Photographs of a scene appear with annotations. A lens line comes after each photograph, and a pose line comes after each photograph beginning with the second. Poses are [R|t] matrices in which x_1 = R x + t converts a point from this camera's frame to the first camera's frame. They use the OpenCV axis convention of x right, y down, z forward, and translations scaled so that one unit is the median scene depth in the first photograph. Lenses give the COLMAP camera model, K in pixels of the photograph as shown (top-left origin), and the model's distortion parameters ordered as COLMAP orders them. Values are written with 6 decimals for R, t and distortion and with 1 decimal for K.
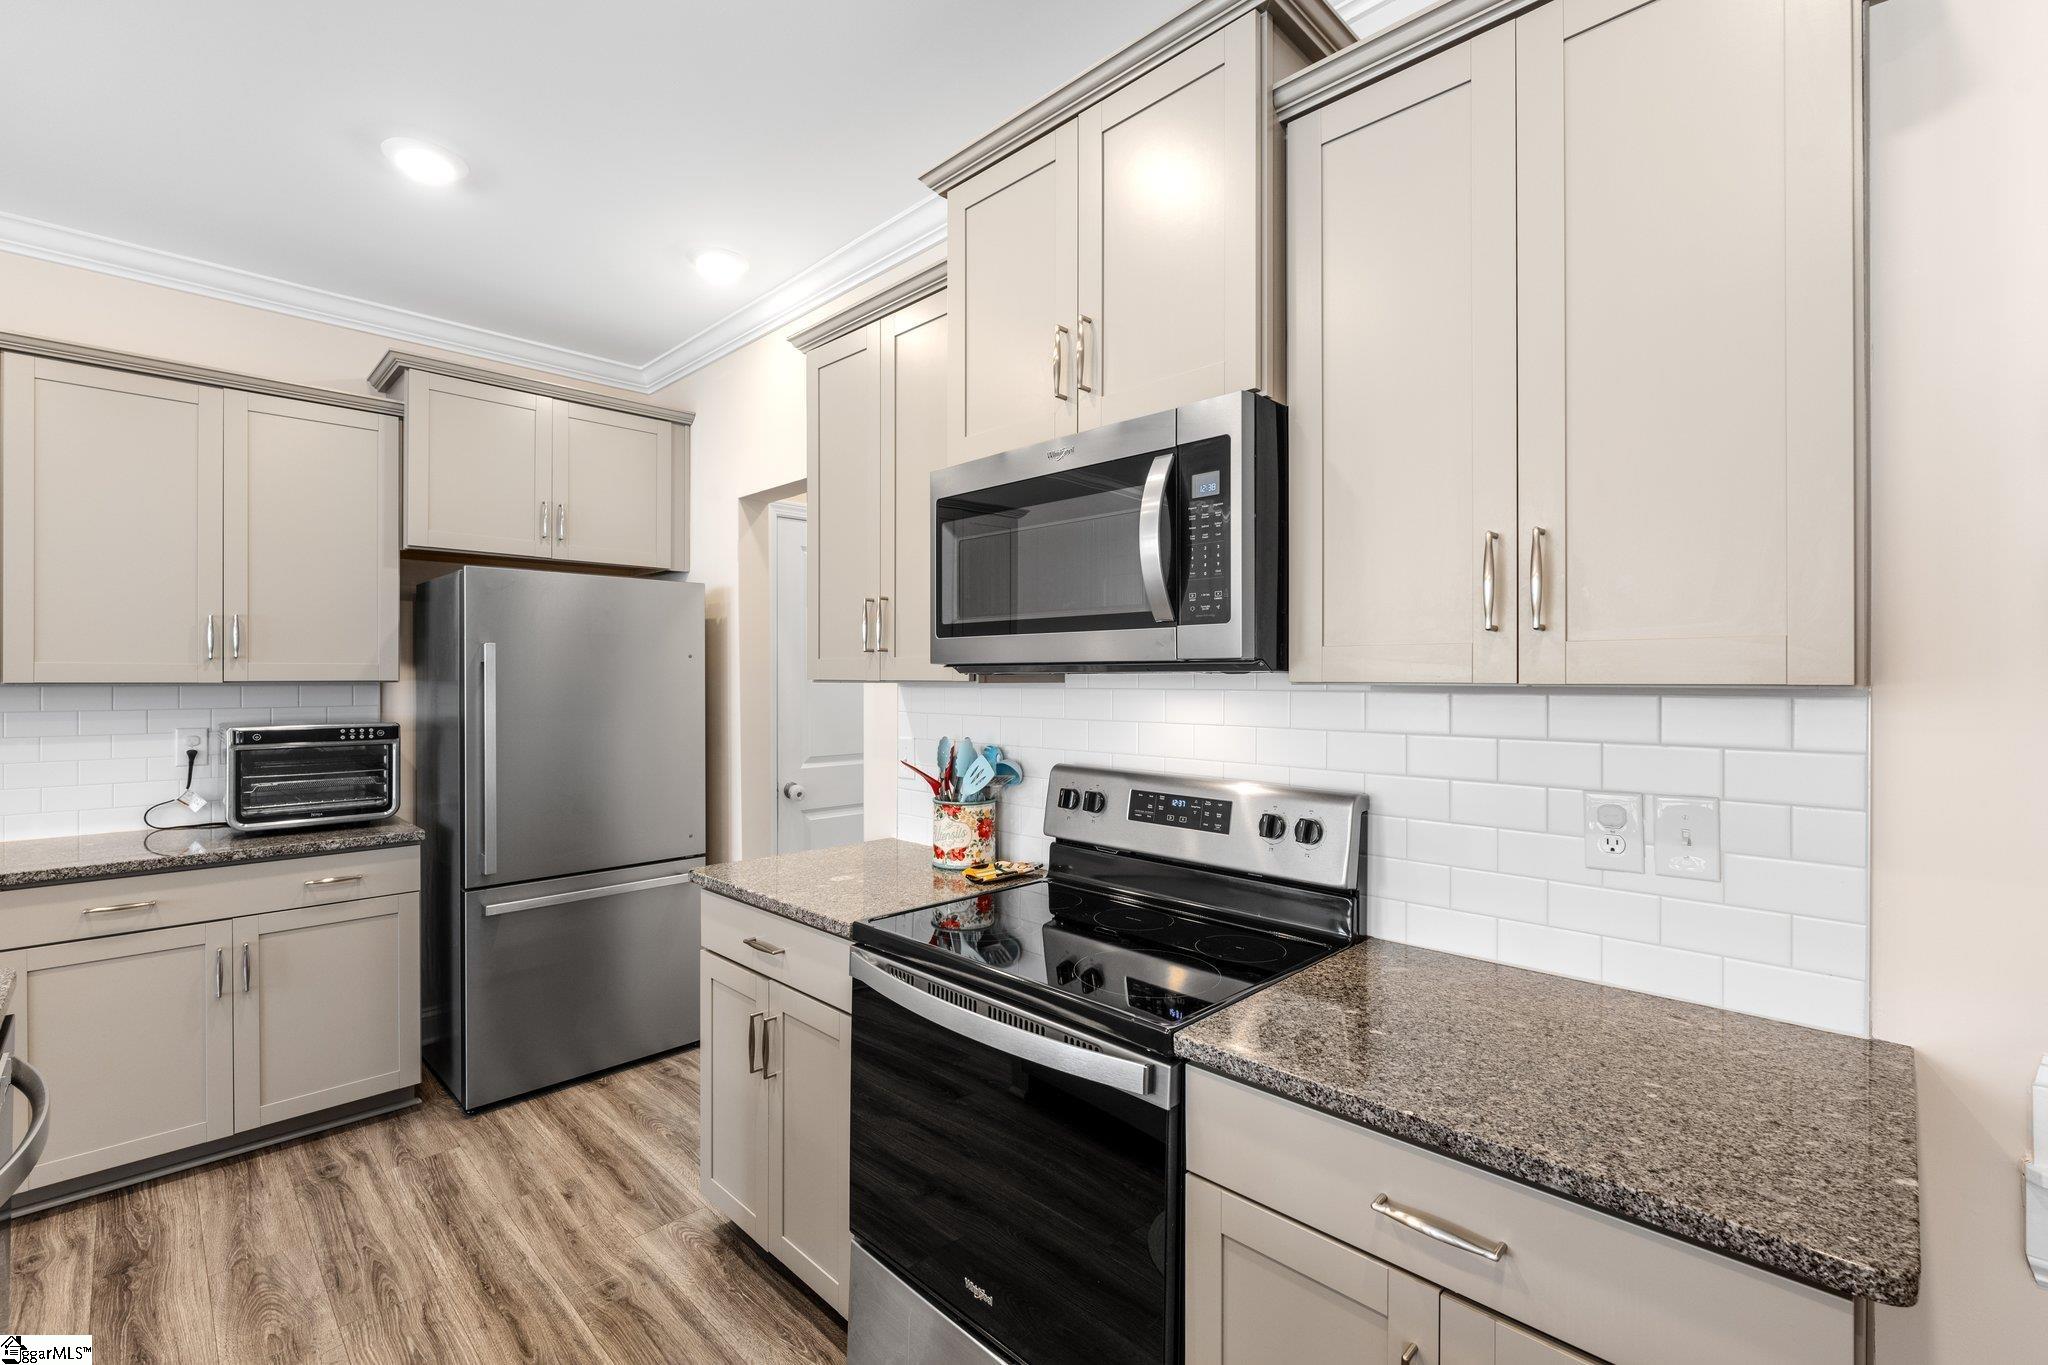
lens RADIAL K [[888.8, 0, 1025.1], [0, 888.8, 676.3], [0, 0, 1]] dist [-0.006321, -0.000030]
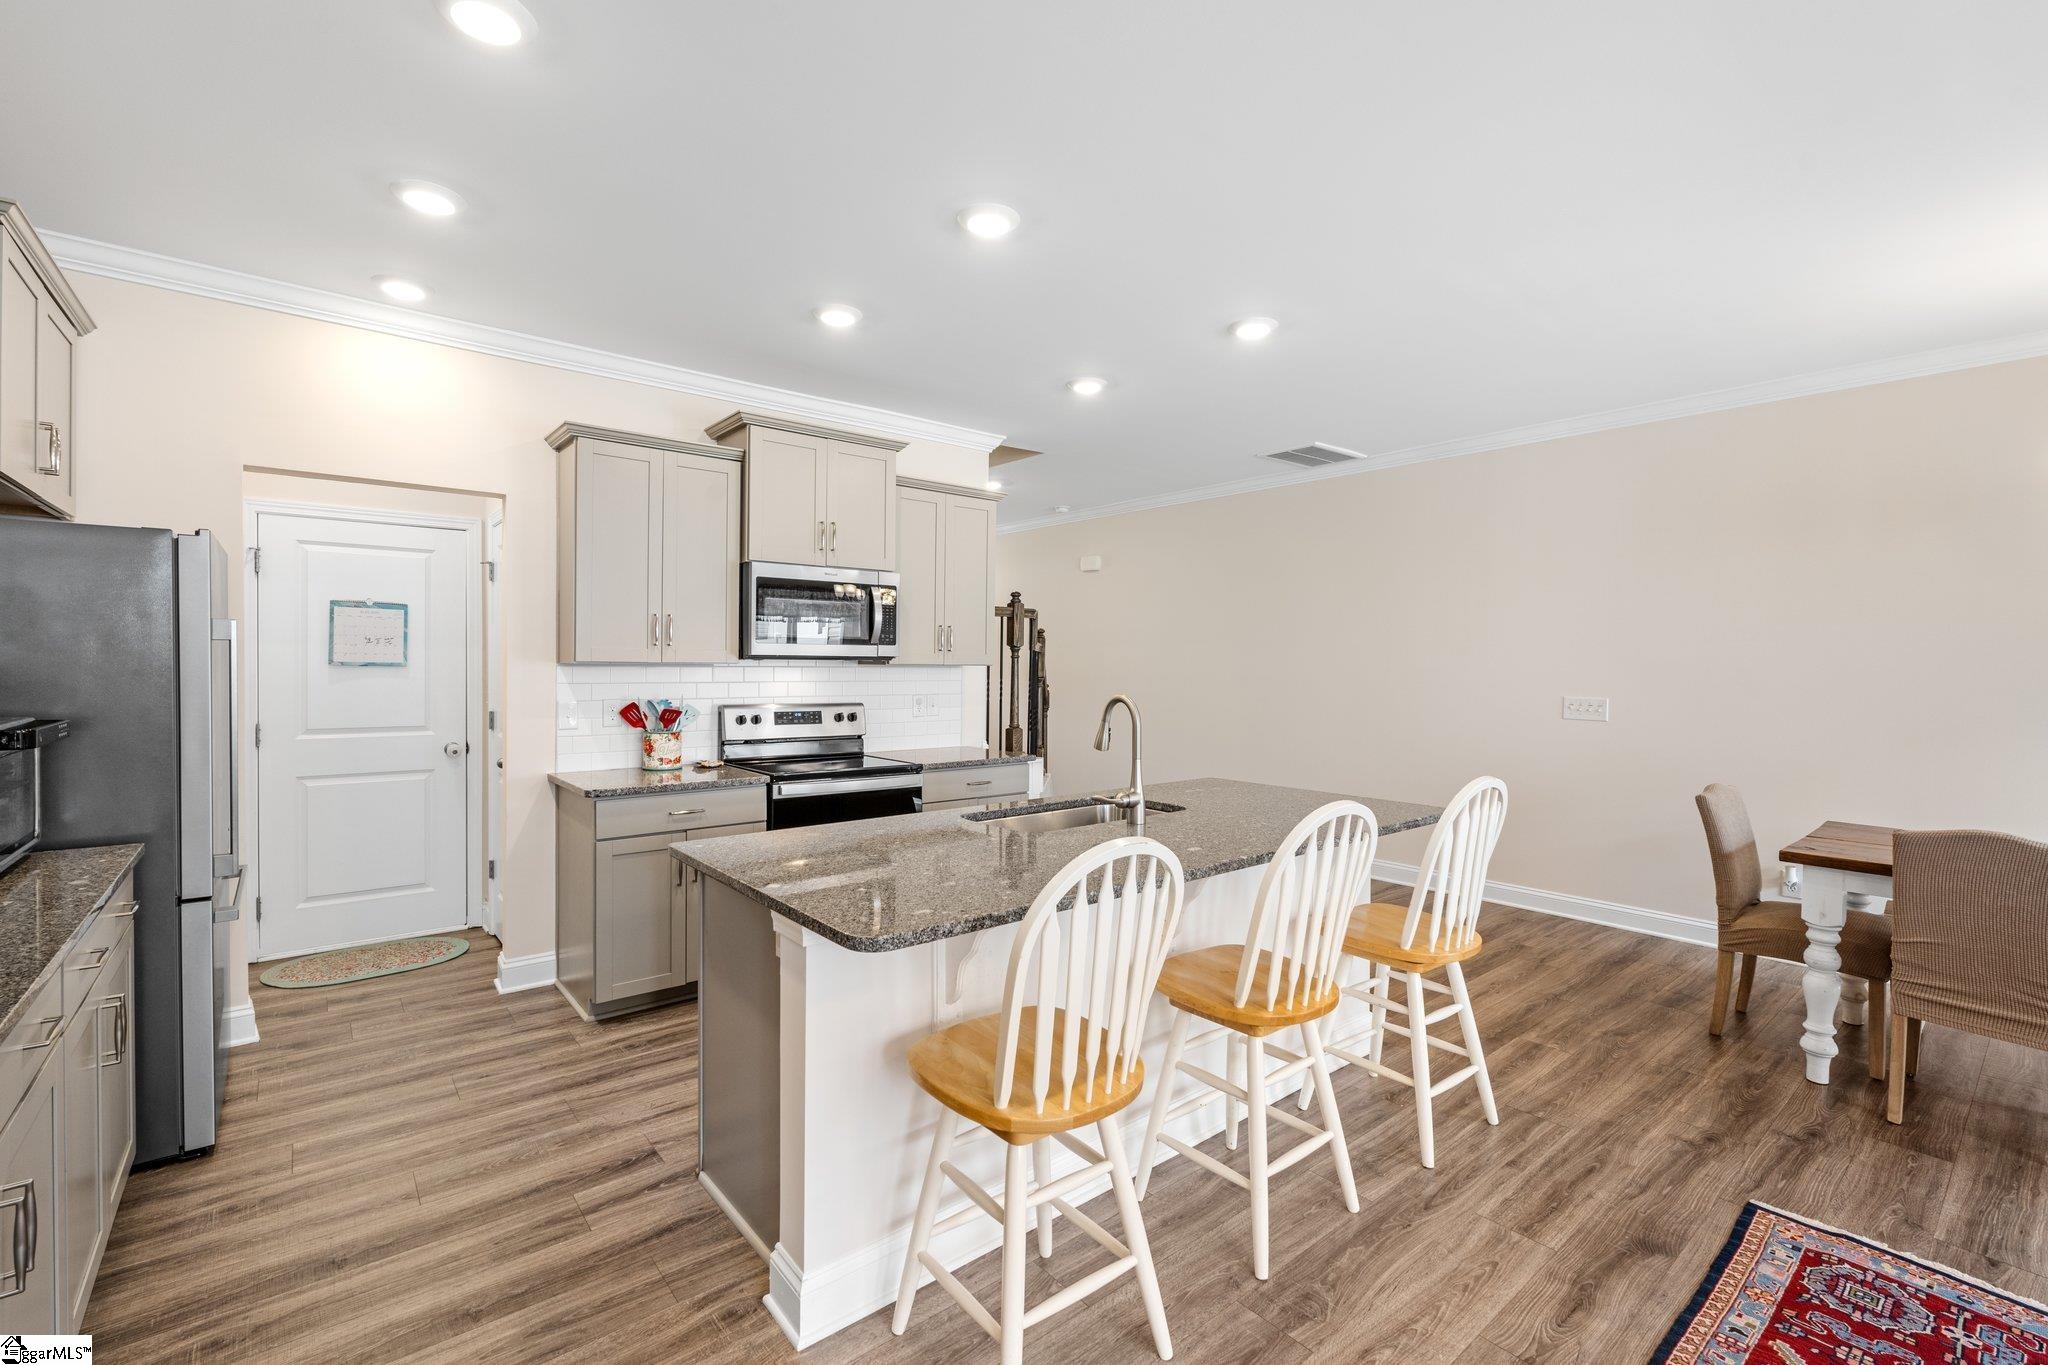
lens RADIAL K [[888.8, 0, 1025.9], [0, 888.8, 674.1], [0, 0, 1]] dist [-0.006321, -0.000030]
pose [[0.100585, -0.014032, 0.994829, -1.789691], [-0.010169, 0.999834, 0.015131, -0.006579], [-0.994876, -0.011638, 0.100426, 0.132035]]
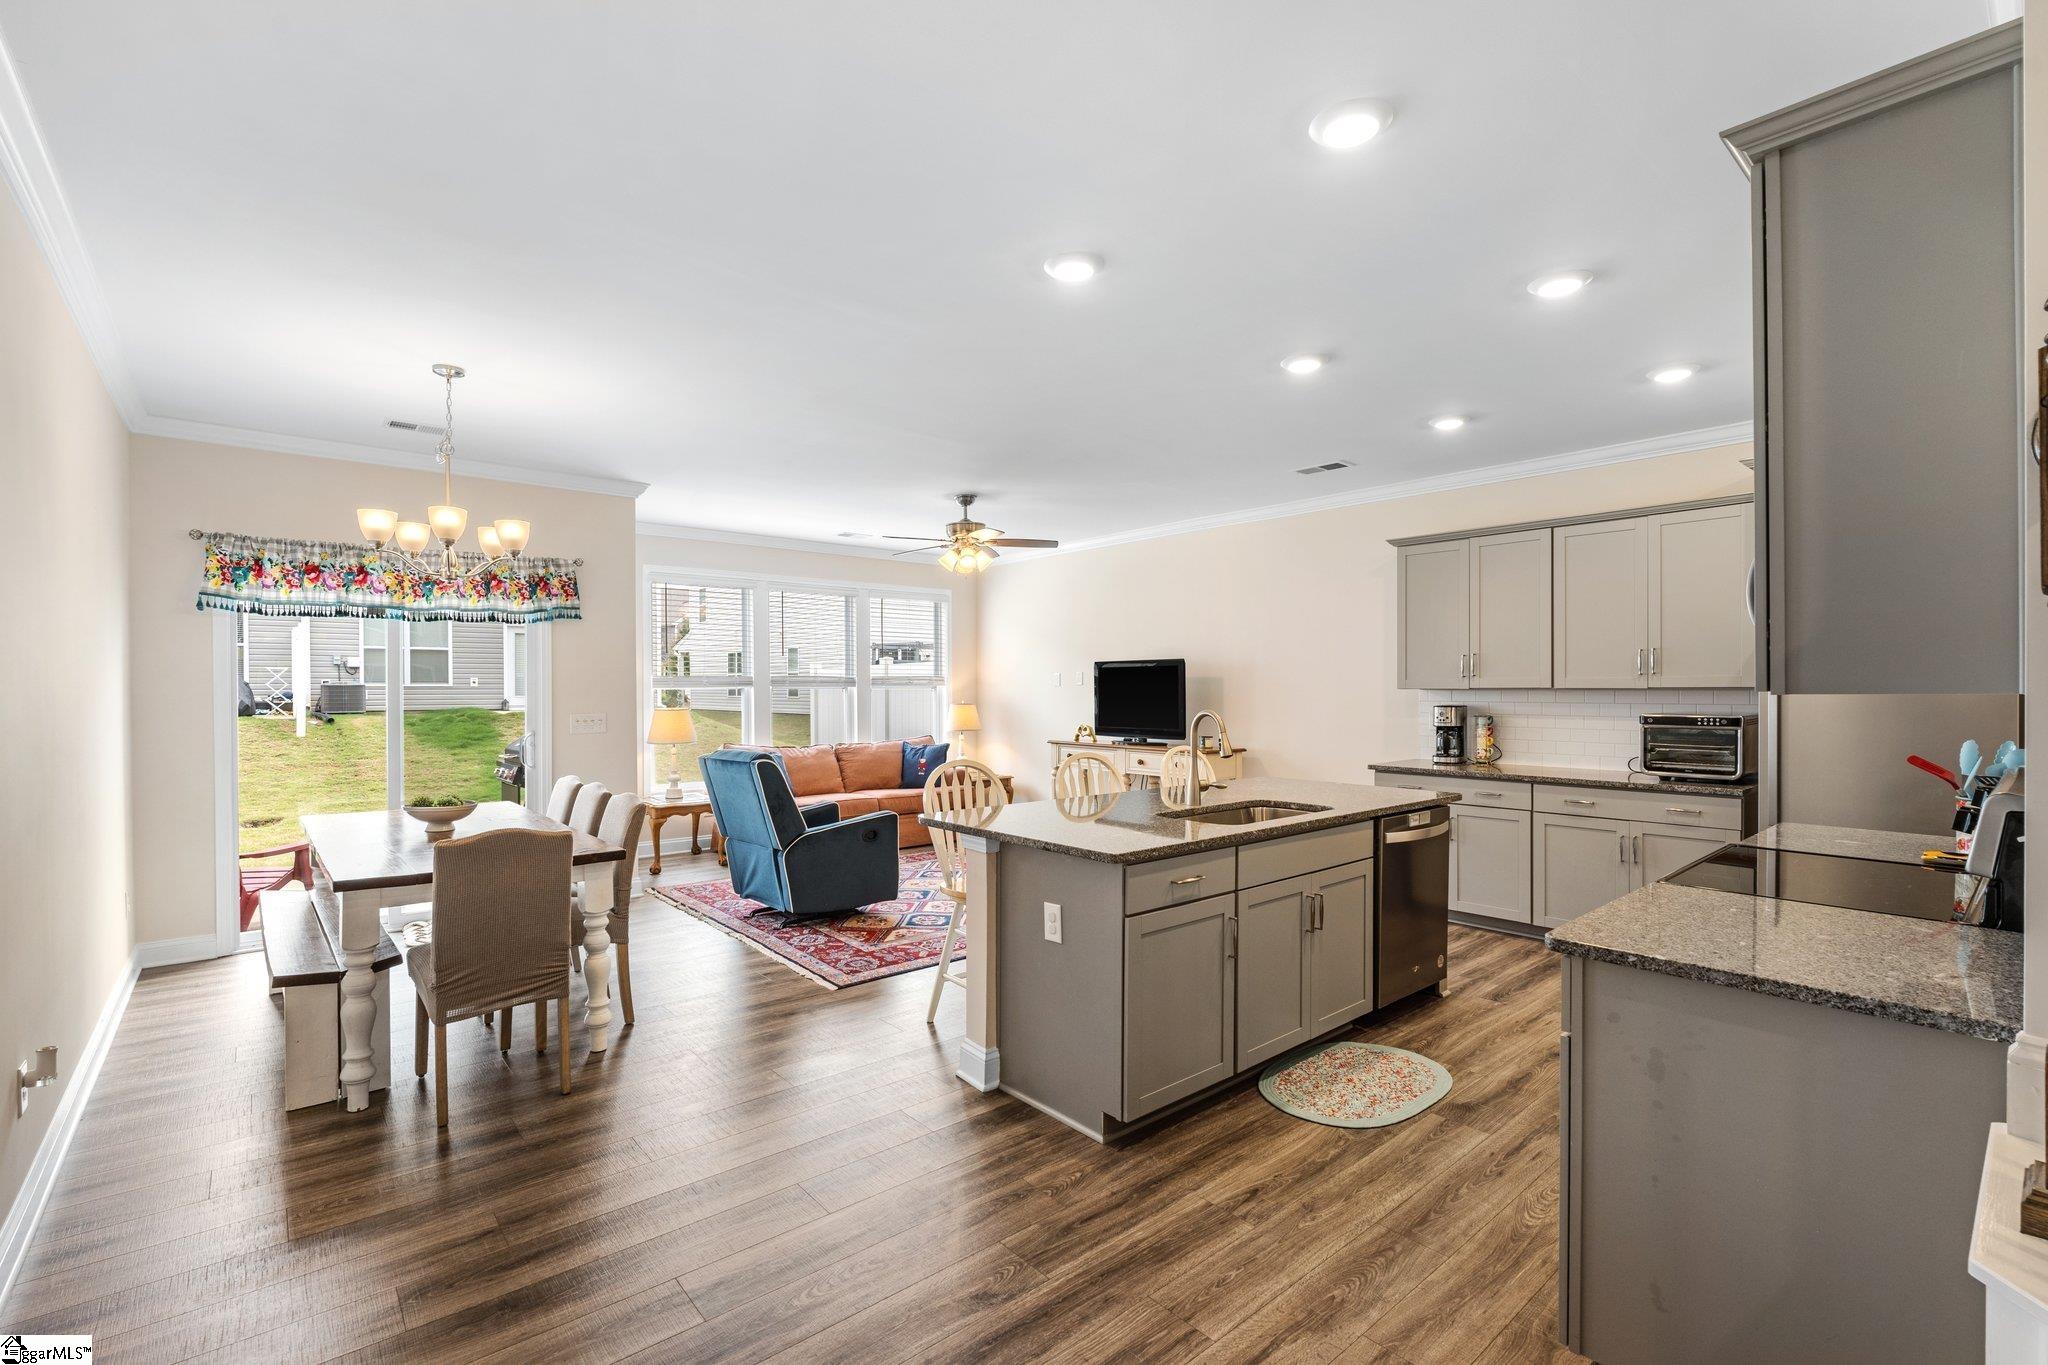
lens RADIAL K [[888.8, 0, 1013.9], [0, 888.8, 696.5], [0, 0, 1]] dist [-0.006321, -0.000030]
pose [[-0.095484, 0.009238, -0.995388, 1.120289], [0.005992, 0.999944, 0.008706, 0.000302], [0.995413, -0.005133, -0.095534, -0.074456]]
